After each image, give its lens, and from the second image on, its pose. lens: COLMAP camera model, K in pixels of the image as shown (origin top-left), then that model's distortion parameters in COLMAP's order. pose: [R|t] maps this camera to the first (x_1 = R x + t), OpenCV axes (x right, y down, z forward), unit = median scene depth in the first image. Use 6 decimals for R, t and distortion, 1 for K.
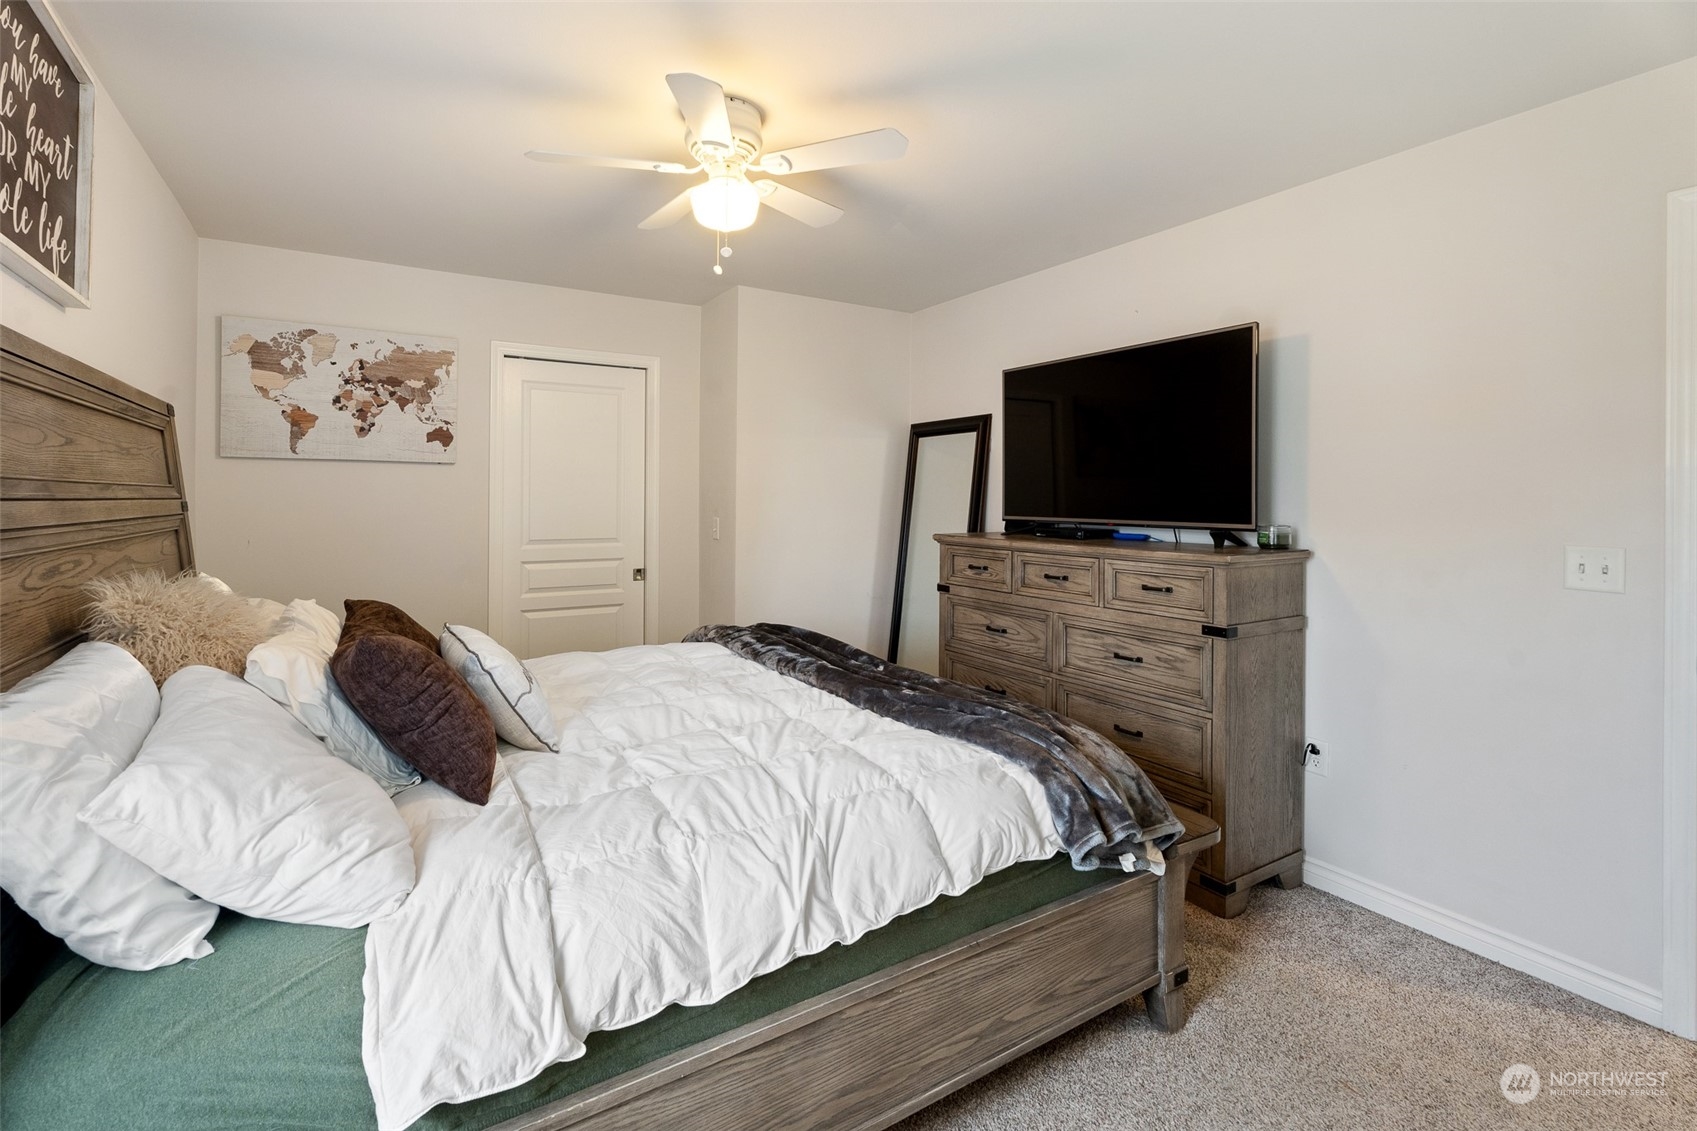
lens RADIAL K [[775.8, 0, 845.2], [0, 775.8, 506.6], [0, 0, 1]] dist [-0.001359, 0.000117]
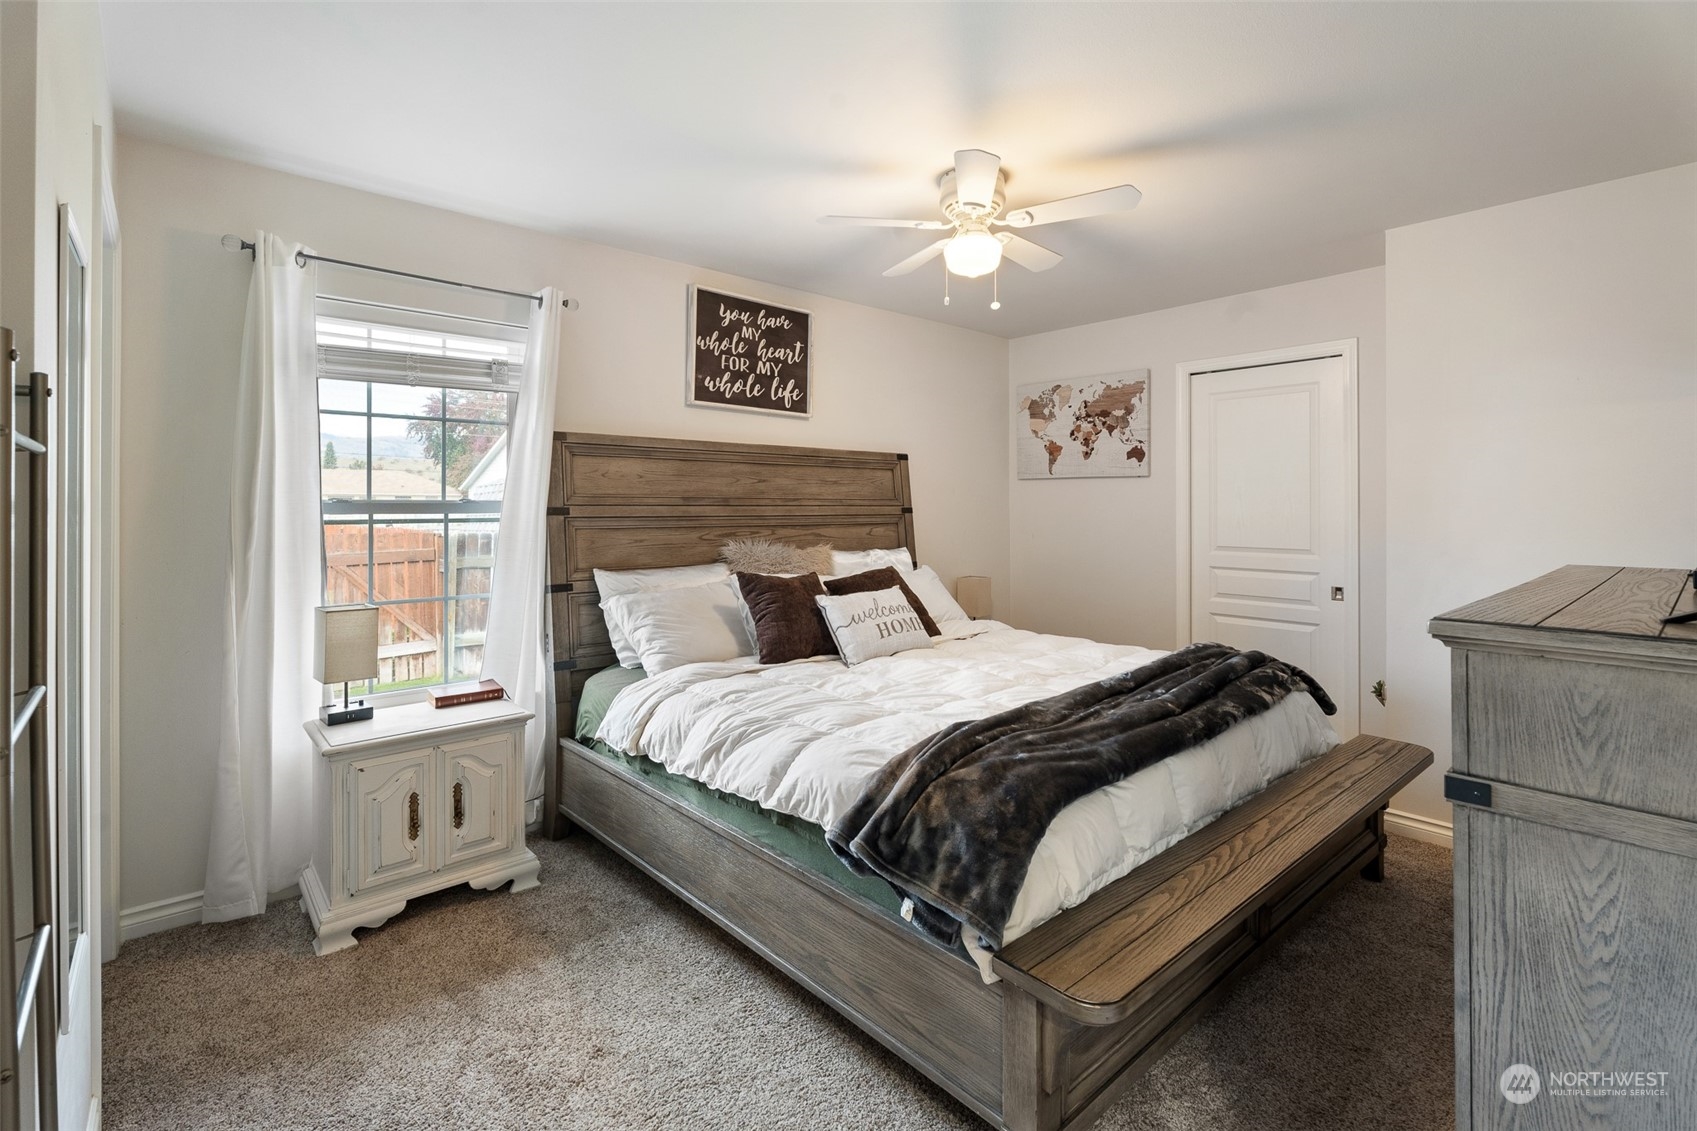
lens RADIAL K [[775.8, 0, 845.2], [0, 775.8, 506.6], [0, 0, 1]] dist [-0.001359, 0.000117]
pose [[0.164924, -0.002676, -0.986303, 0.604325], [-0.012236, 0.999914, -0.004759, 0.001614], [0.986230, 0.012853, 0.164877, 0.382307]]
